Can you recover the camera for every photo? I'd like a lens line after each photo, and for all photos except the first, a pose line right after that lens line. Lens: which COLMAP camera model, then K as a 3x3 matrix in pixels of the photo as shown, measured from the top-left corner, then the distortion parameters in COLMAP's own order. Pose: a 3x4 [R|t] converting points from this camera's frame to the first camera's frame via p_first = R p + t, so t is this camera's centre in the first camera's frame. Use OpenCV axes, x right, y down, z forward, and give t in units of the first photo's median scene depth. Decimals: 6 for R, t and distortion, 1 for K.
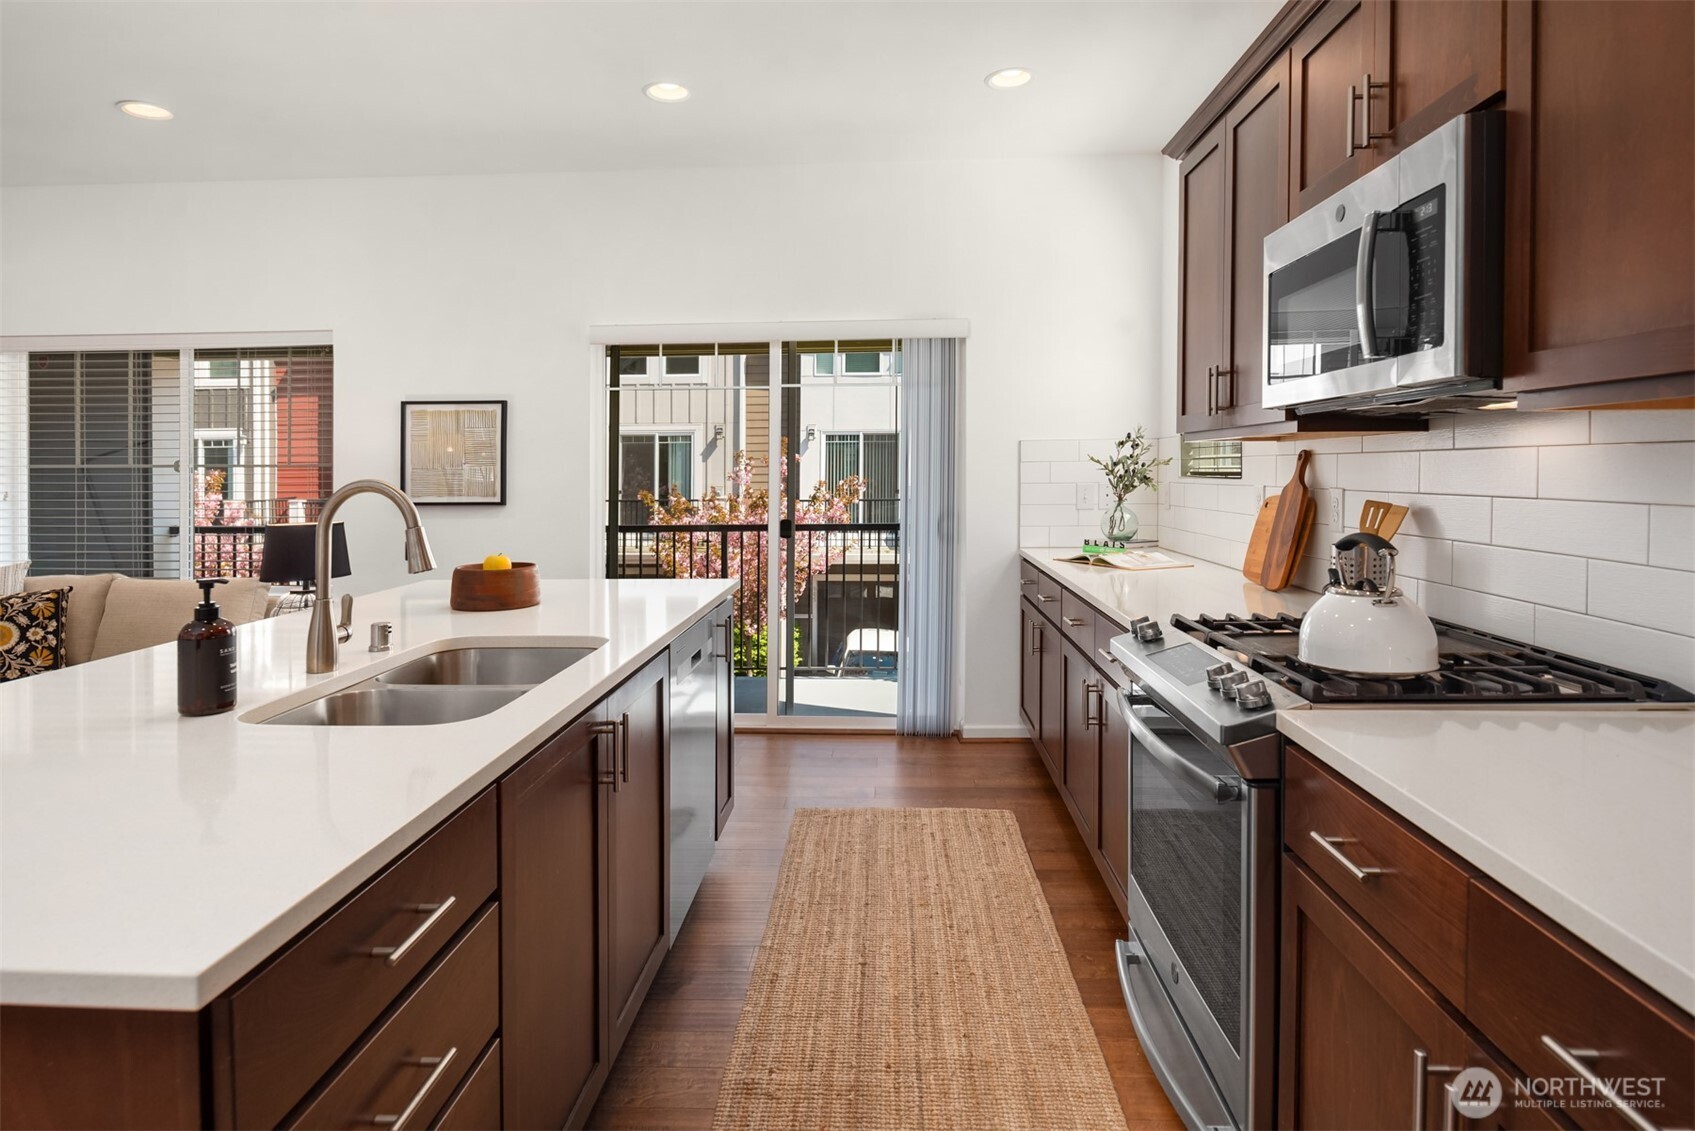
lens RADIAL K [[913.5, 0, 838.6], [0, 913.5, 471.1], [0, 0, 1]] dist [-0.001256, -0.005511]
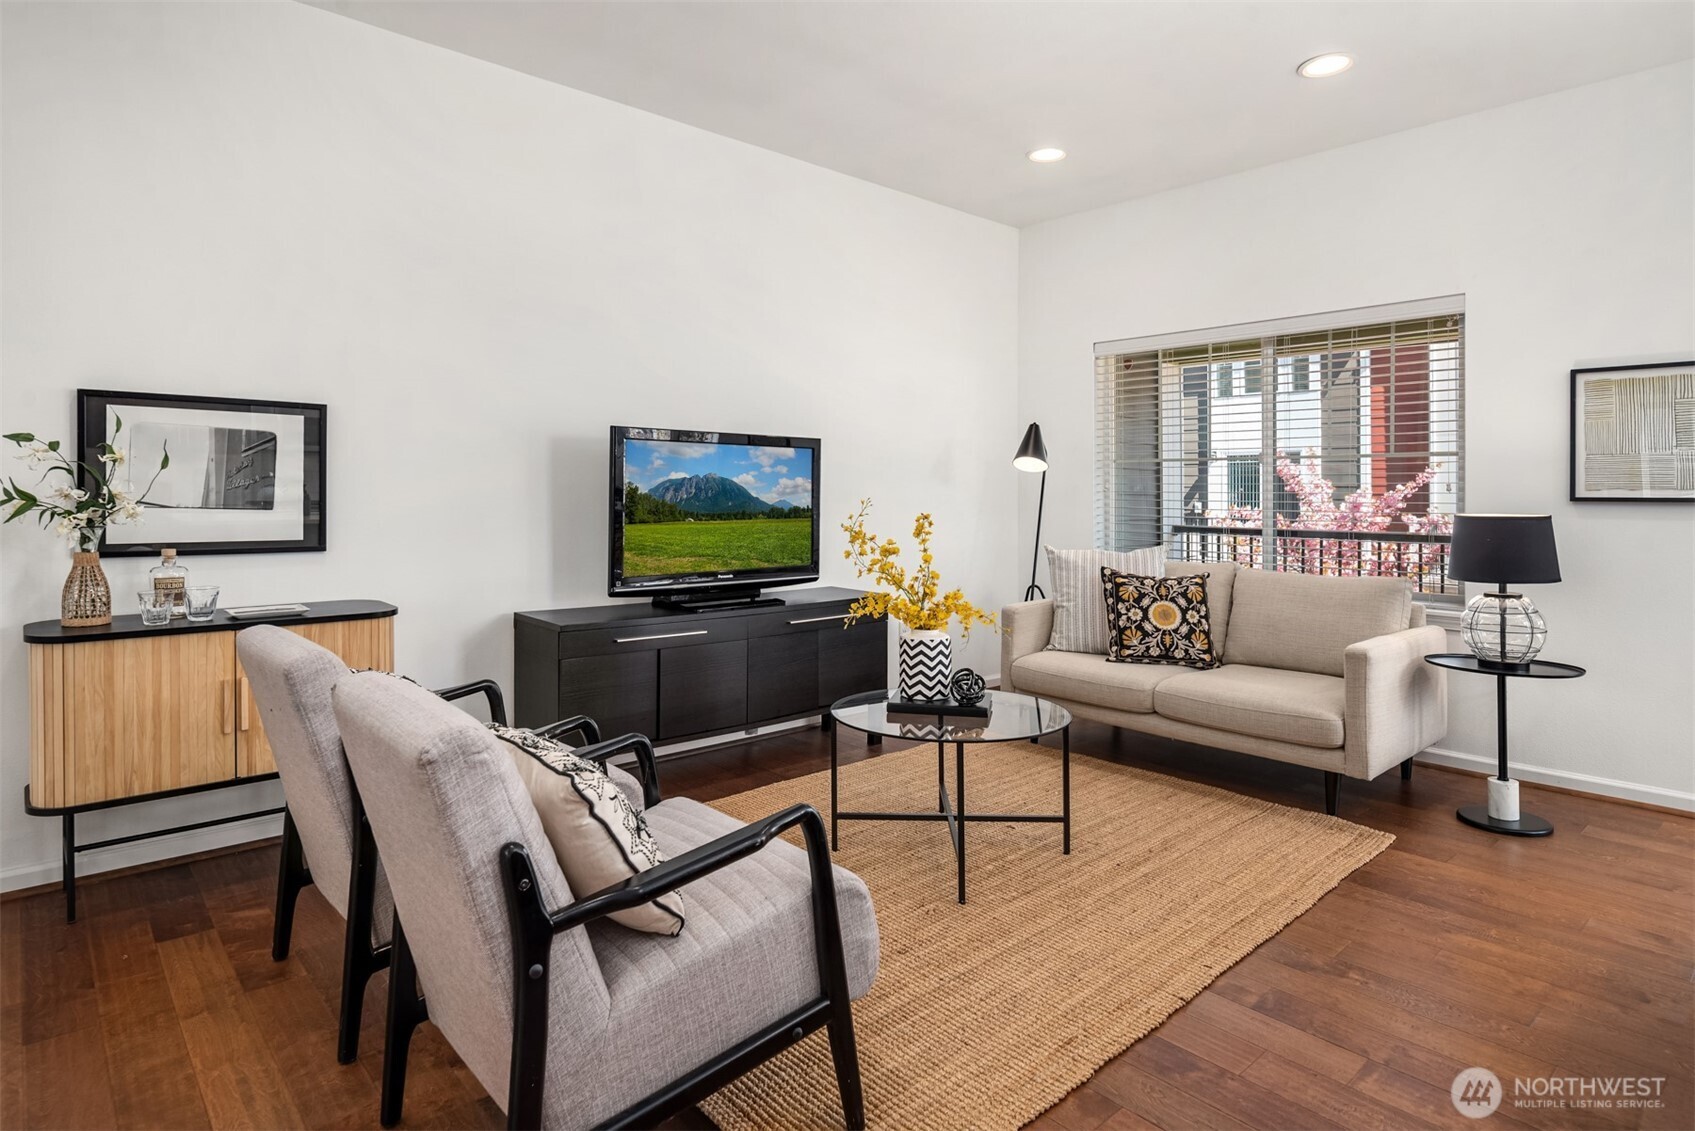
lens RADIAL K [[913.5, 0, 851.9], [0, 913.5, 495.2], [0, 0, 1]] dist [-0.001256, -0.005511]
pose [[0.711555, 0.009195, -0.702570, -0.441681], [-0.010818, 0.999939, 0.002131, 0.045414], [0.702547, 0.006084, 0.711611, 0.002728]]
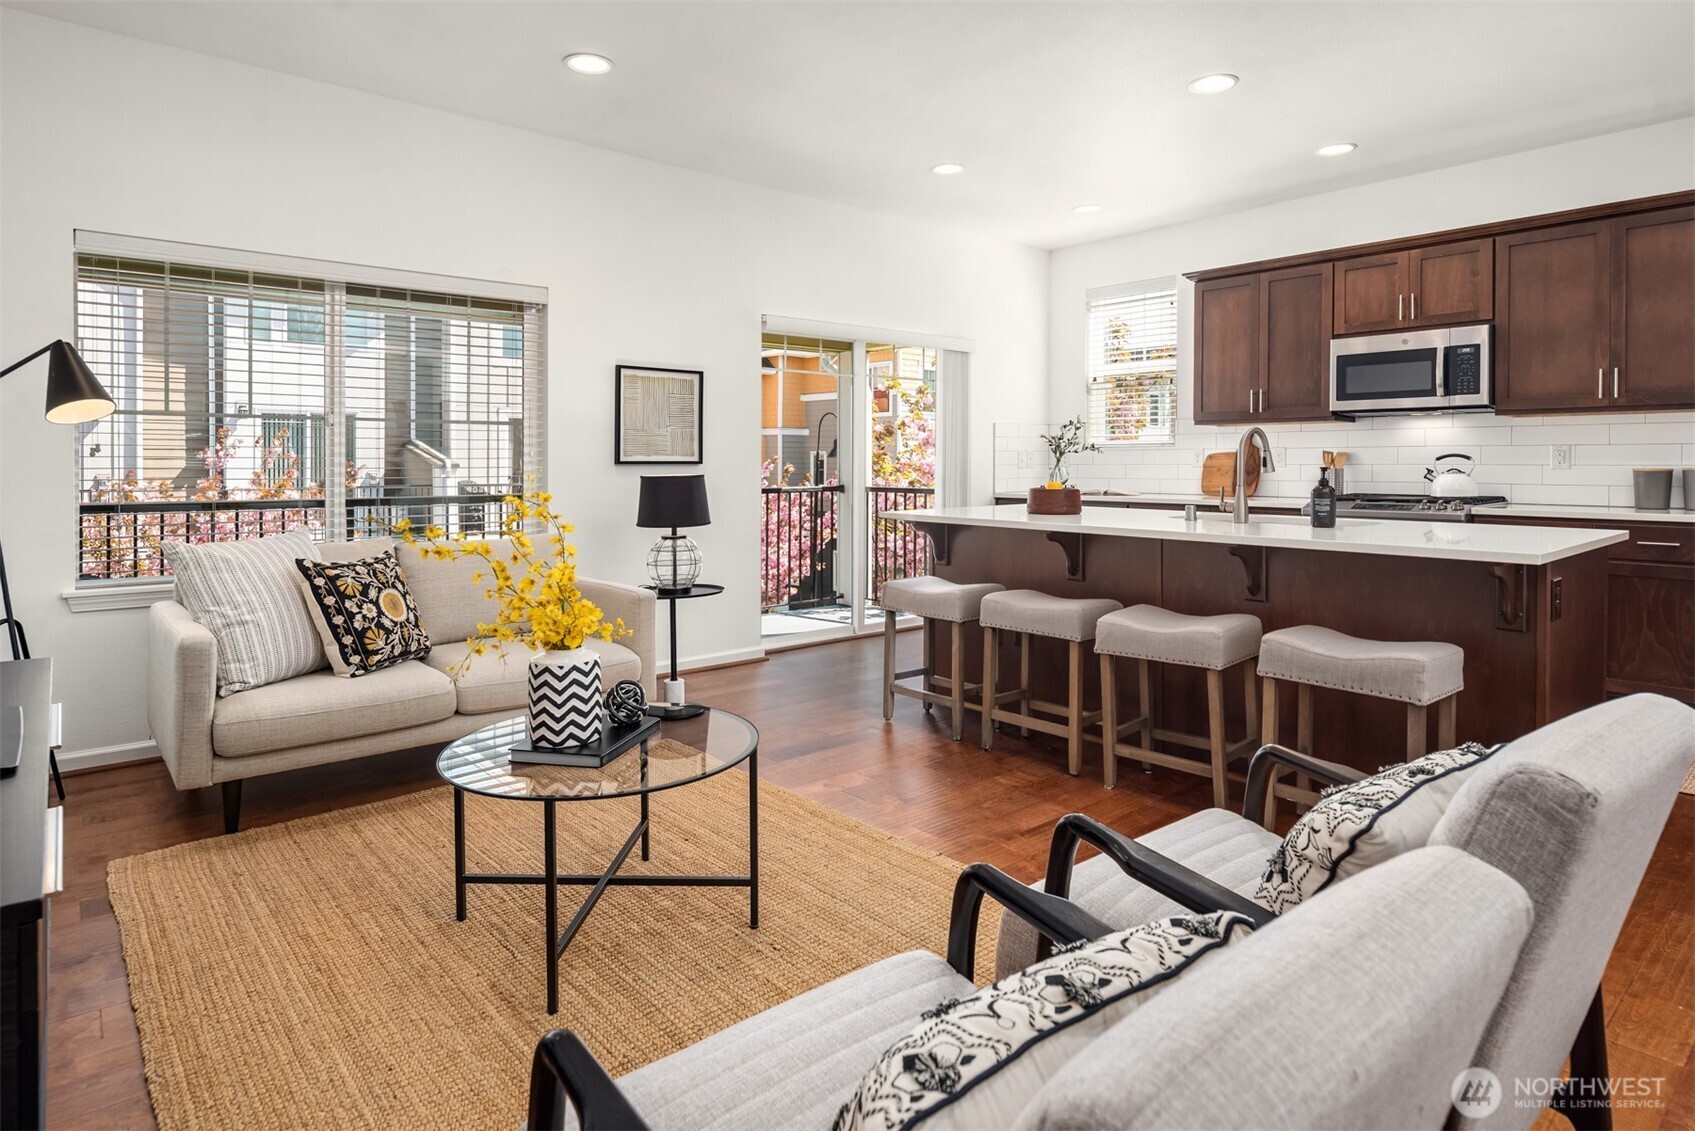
lens RADIAL K [[913.5, 0, 836.5], [0, 913.5, 470.2], [0, 0, 1]] dist [-0.001256, -0.005511]
pose [[0.732052, 0.000142, 0.681249, -1.196531], [-0.003531, 0.999987, 0.003585, 0.047331], [-0.681240, -0.005030, 0.732043, 0.071834]]
